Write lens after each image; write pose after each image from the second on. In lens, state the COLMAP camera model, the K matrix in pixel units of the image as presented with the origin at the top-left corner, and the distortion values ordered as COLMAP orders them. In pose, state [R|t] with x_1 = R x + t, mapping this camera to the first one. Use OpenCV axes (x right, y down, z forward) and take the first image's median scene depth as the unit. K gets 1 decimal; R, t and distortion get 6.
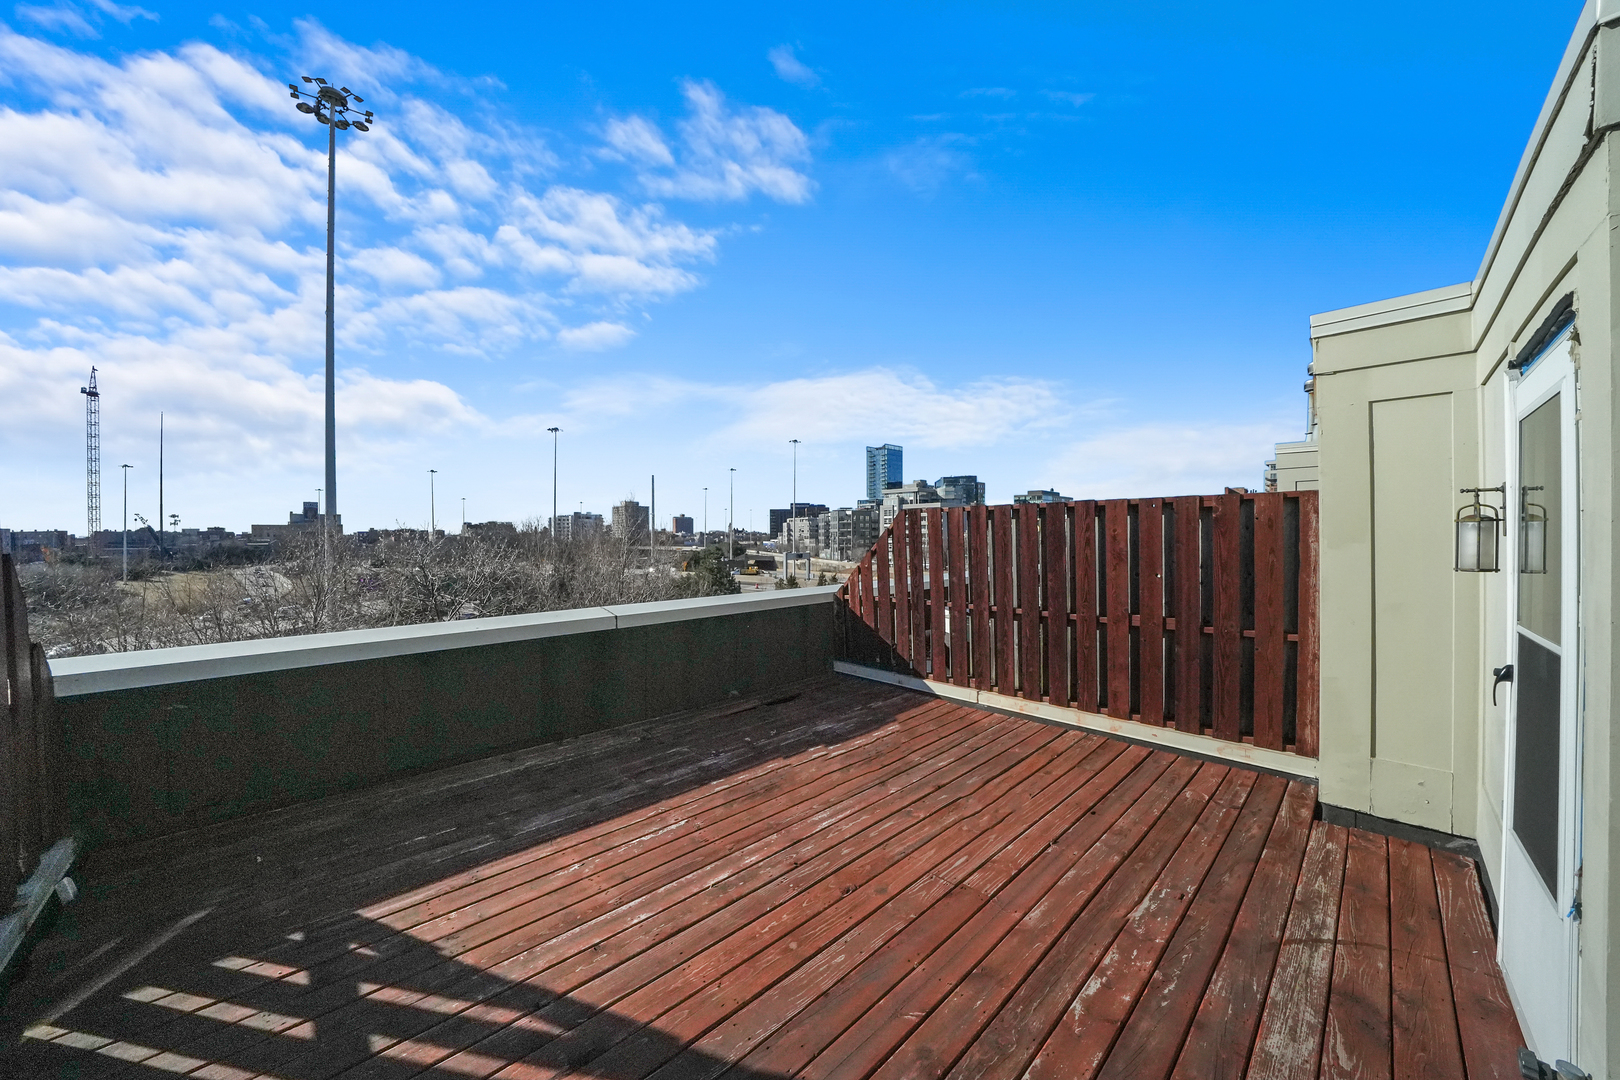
lens RADIAL K [[578.6, 0, 802.0], [0, 578.6, 539.9], [0, 0, 1]] dist [-0.018178, 0.000169]
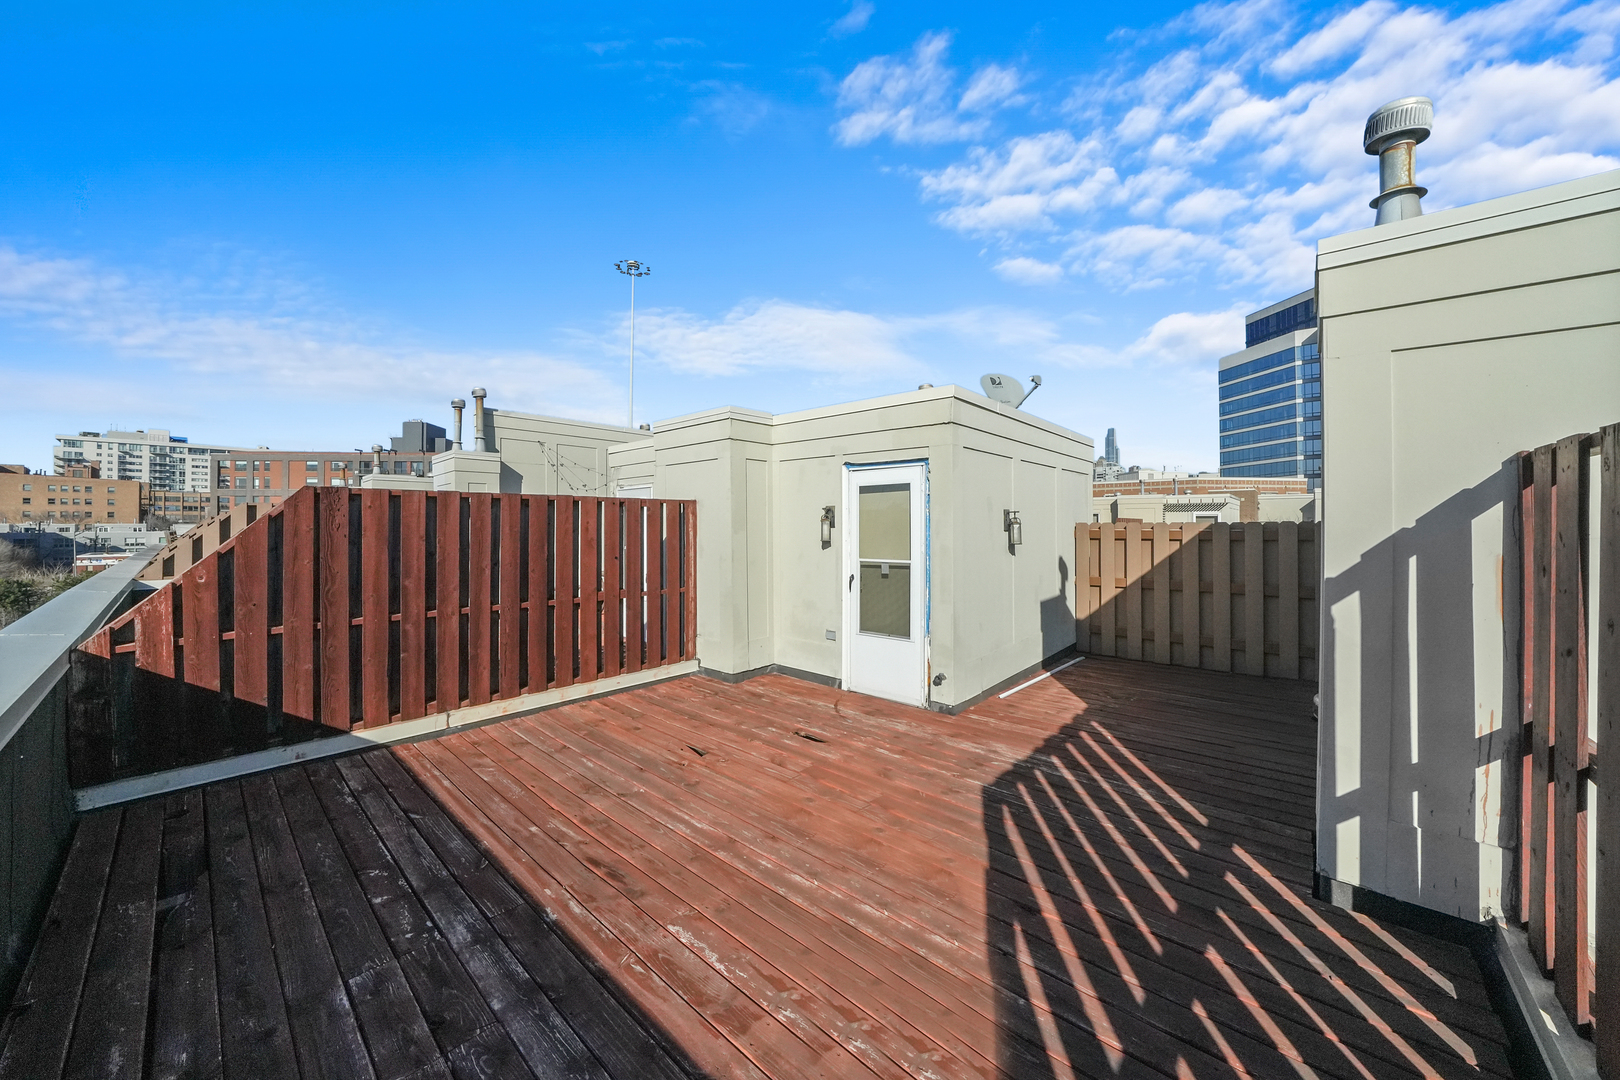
lens RADIAL K [[578.6, 0, 802.0], [0, 578.6, 539.9], [0, 0, 1]] dist [-0.018178, 0.000169]
pose [[-0.079234, -0.023810, 0.996572, -0.673499], [0.005248, 0.999691, 0.024301, -0.011342], [-0.996842, 0.007156, -0.079085, 0.650422]]
